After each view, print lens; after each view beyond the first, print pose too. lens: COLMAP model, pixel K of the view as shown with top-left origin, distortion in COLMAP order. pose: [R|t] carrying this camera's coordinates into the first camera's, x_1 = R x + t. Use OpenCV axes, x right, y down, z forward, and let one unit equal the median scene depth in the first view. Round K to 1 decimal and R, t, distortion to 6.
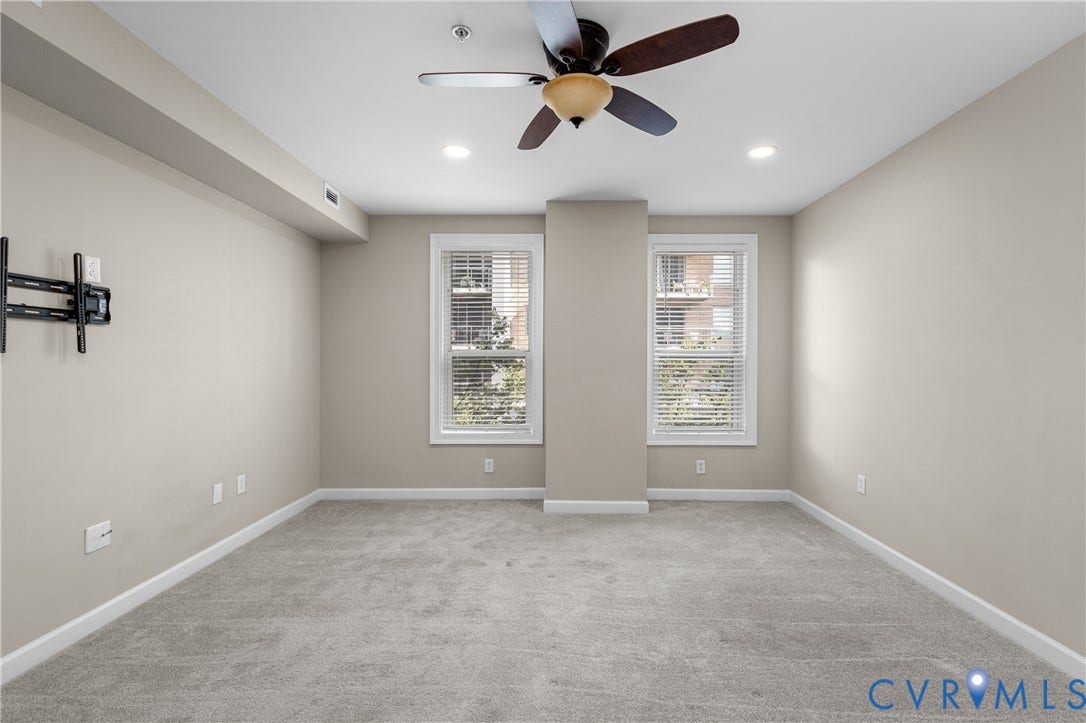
lens RADIAL K [[496.8, 0, 544.7], [0, 496.8, 363.4], [0, 0, 1]] dist [0.016931, -0.002782]
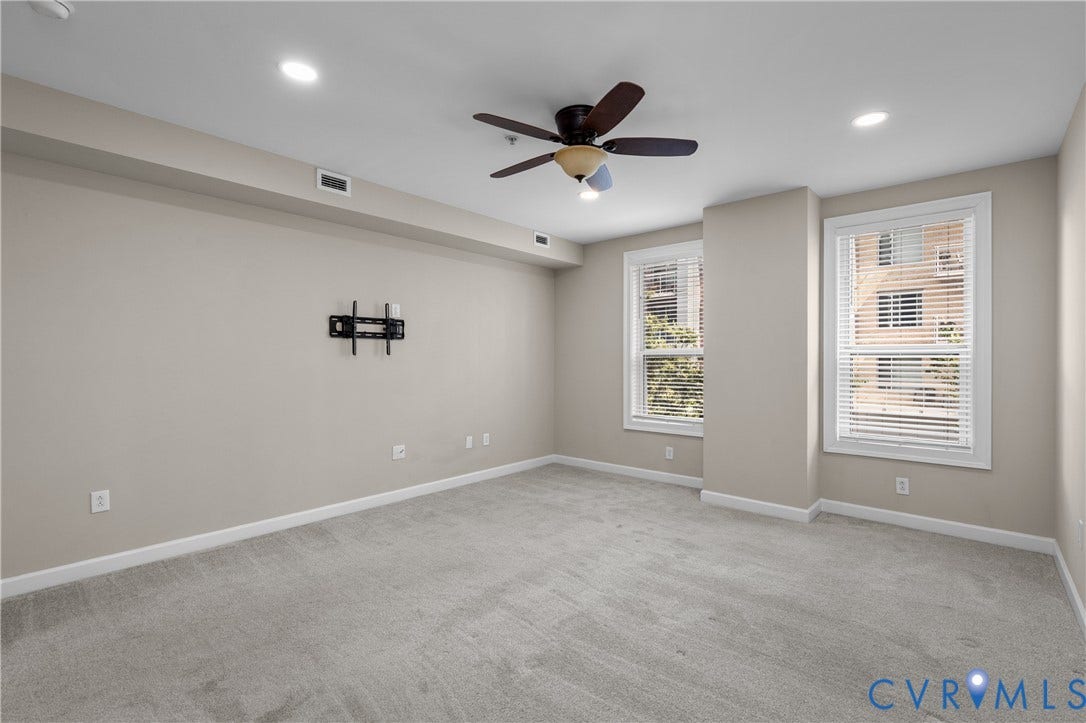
lens RADIAL K [[496.8, 0, 540.6], [0, 496.8, 360.1], [0, 0, 1]] dist [0.016931, -0.002782]
pose [[0.750517, 0.000079, -0.660851, 0.512309], [-0.002890, 0.999991, -0.003163, 0.002781], [0.660845, 0.004284, 0.750510, -0.033029]]
